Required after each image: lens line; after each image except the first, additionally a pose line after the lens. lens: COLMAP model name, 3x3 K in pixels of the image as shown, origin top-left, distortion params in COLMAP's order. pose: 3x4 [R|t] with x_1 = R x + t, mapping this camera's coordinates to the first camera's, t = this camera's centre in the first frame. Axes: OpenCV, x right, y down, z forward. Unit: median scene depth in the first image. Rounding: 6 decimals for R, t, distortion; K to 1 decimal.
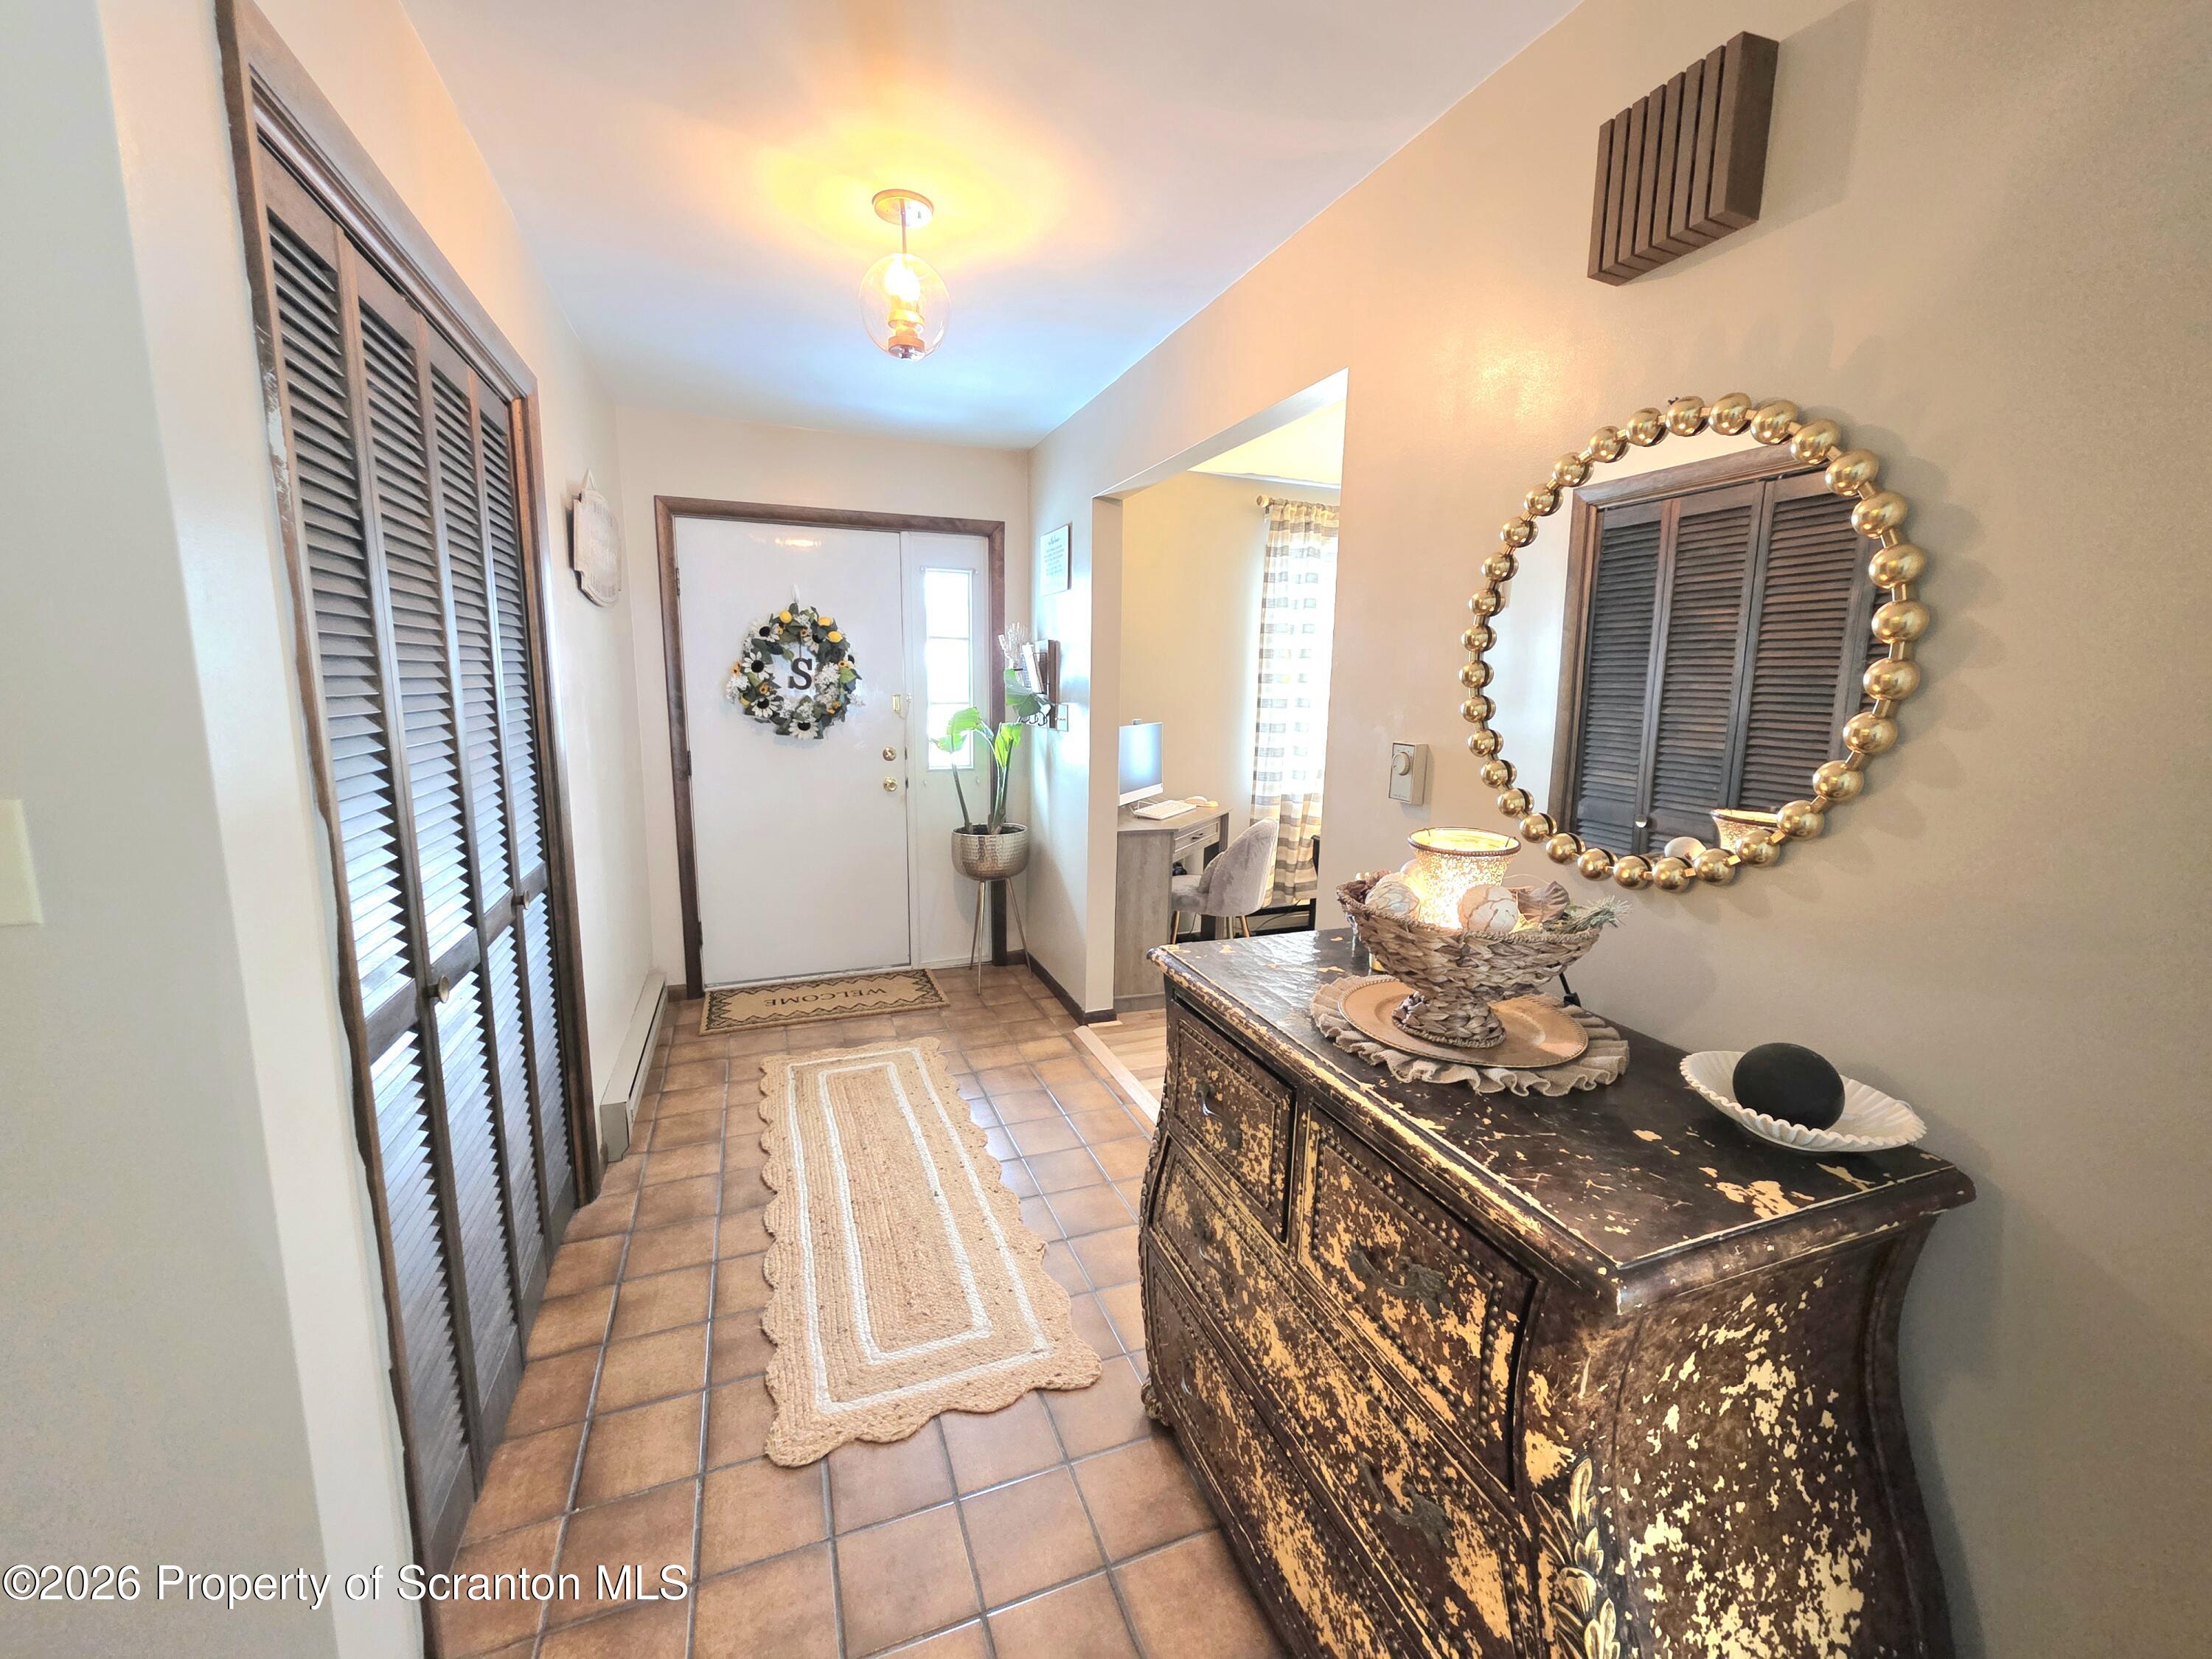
lens RADIAL K [[879.6, 0, 1110.8], [0, 879.6, 821.6], [0, 0, 1]] dist [0.001708, 0.000259]
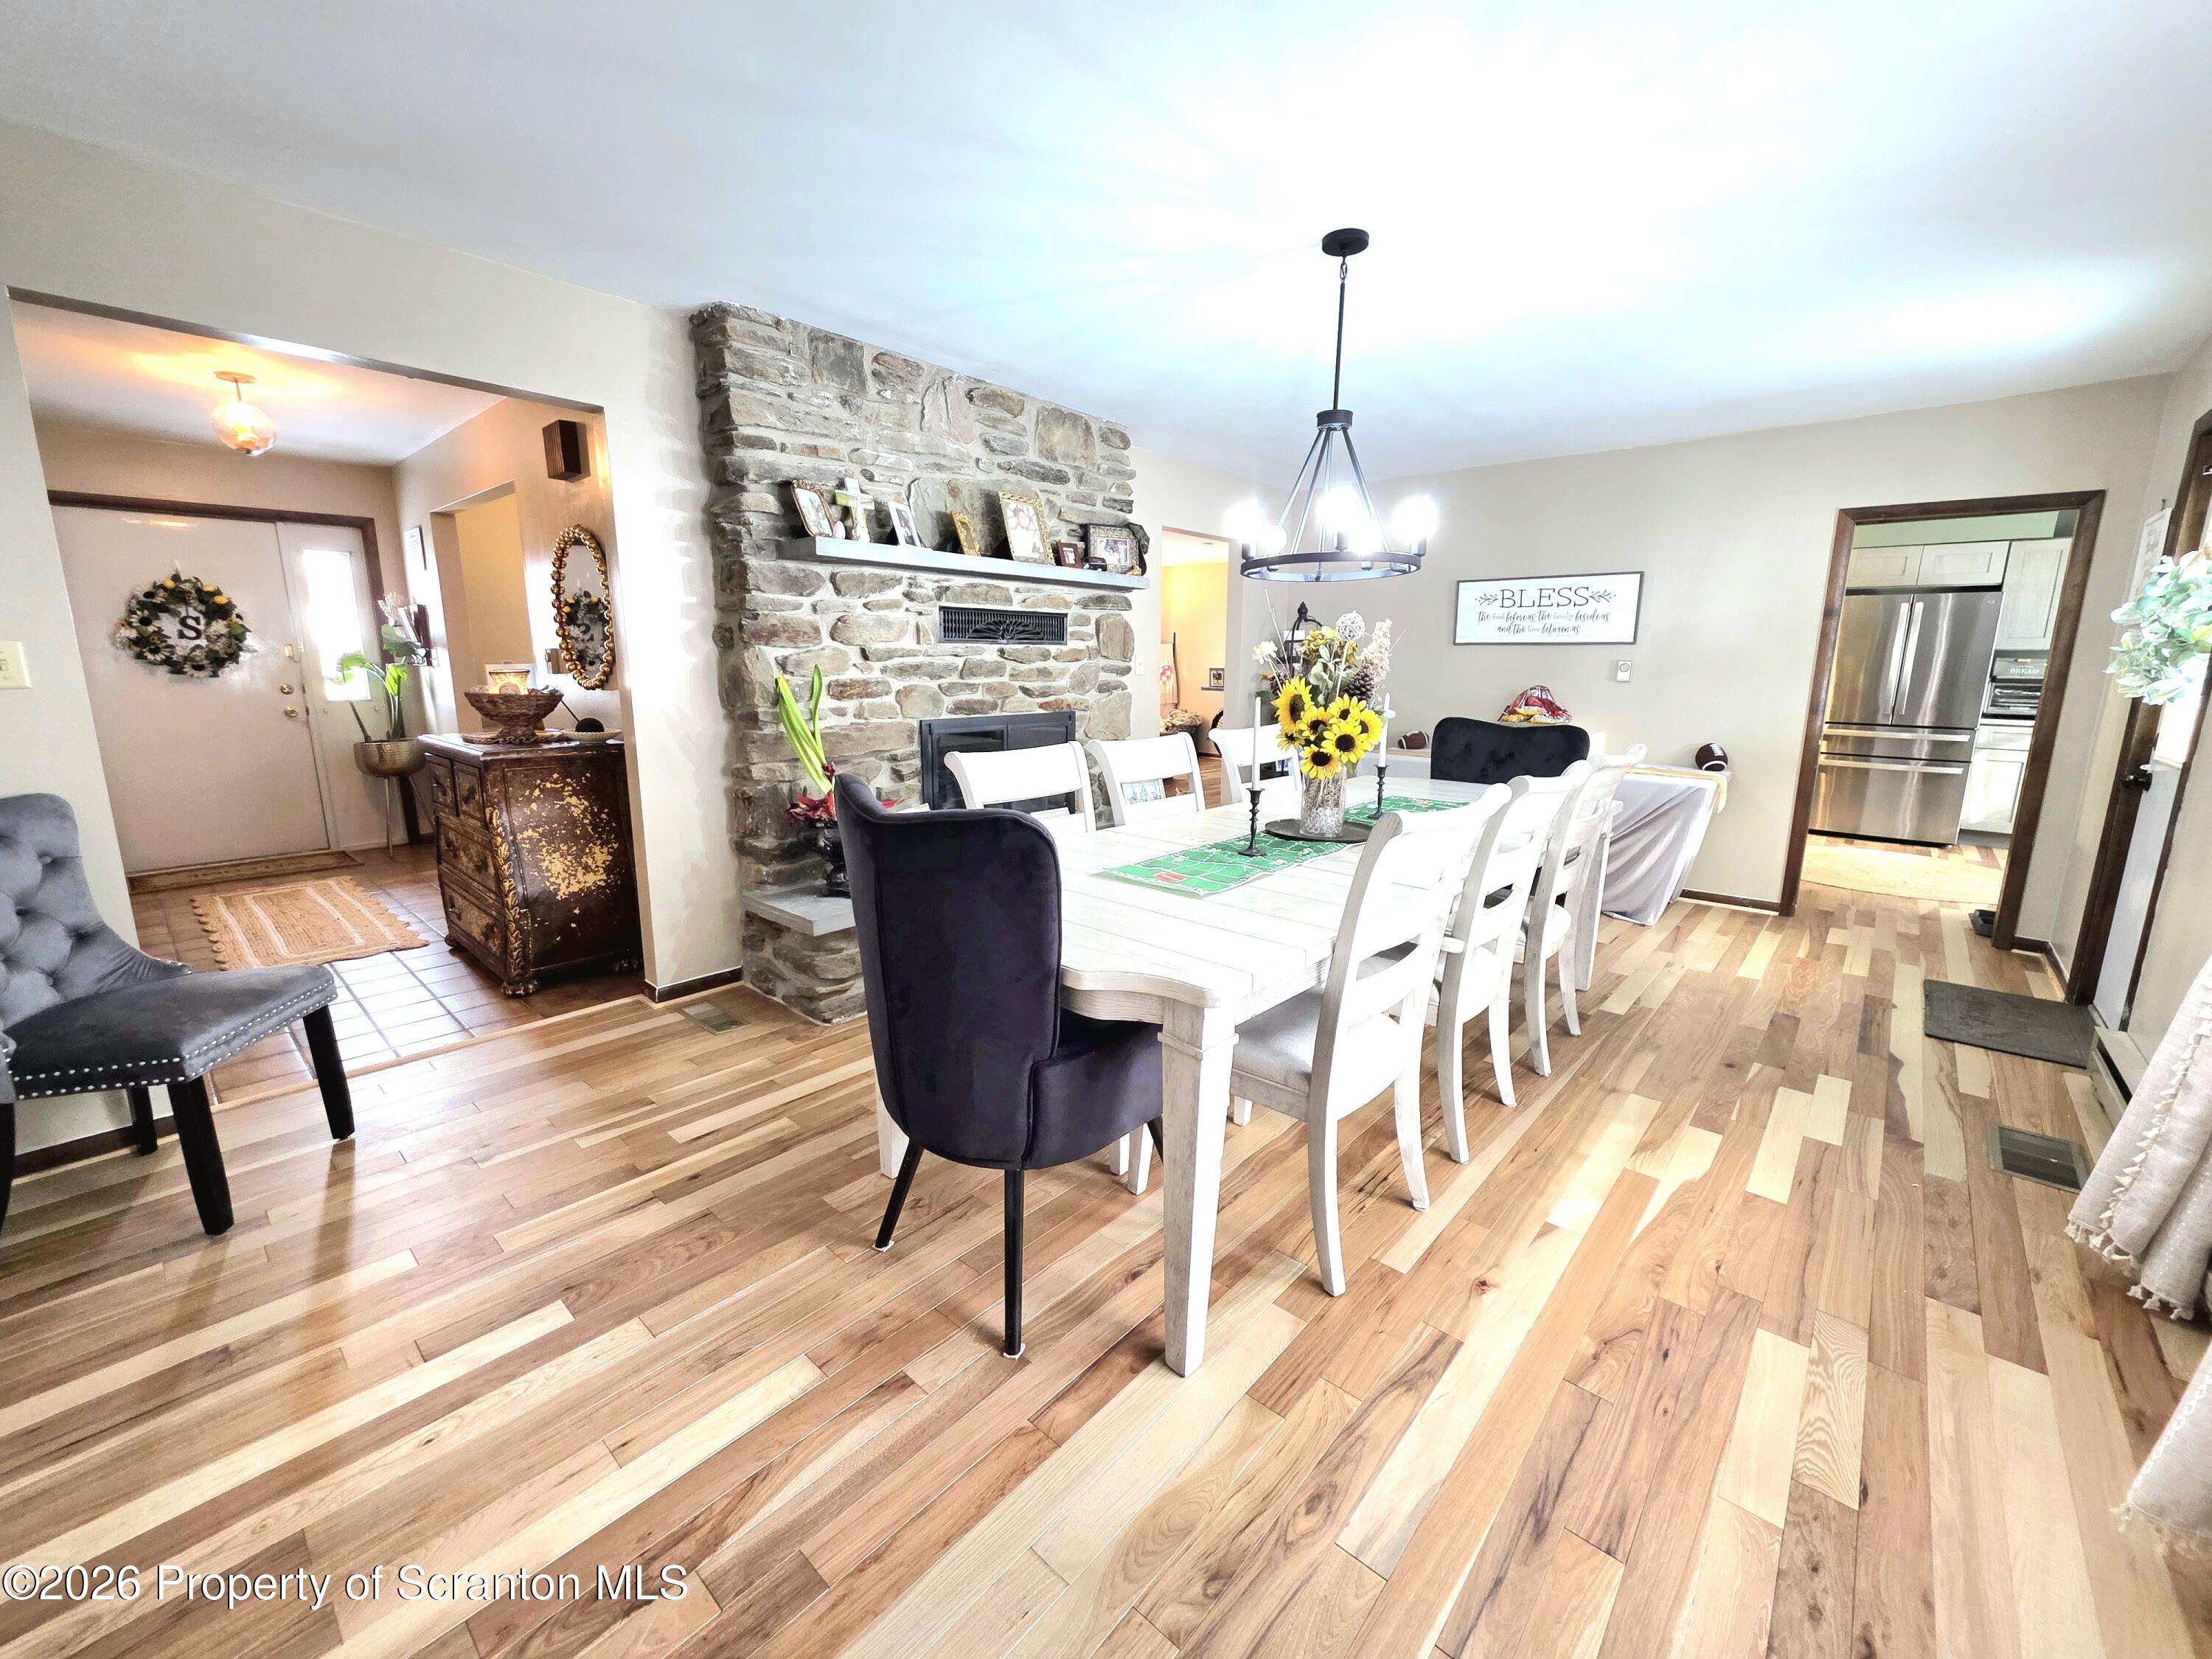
lens RADIAL K [[884.2, 0, 1105.1], [0, 884.2, 821.6], [0, 0, 1]] dist [0.001316, 0.000241]
pose [[0.891890, -0.096262, 0.441888, 0.258786], [0.083216, 0.995333, 0.048865, 0.171856], [-0.444530, -0.006810, 0.895738, -0.807584]]
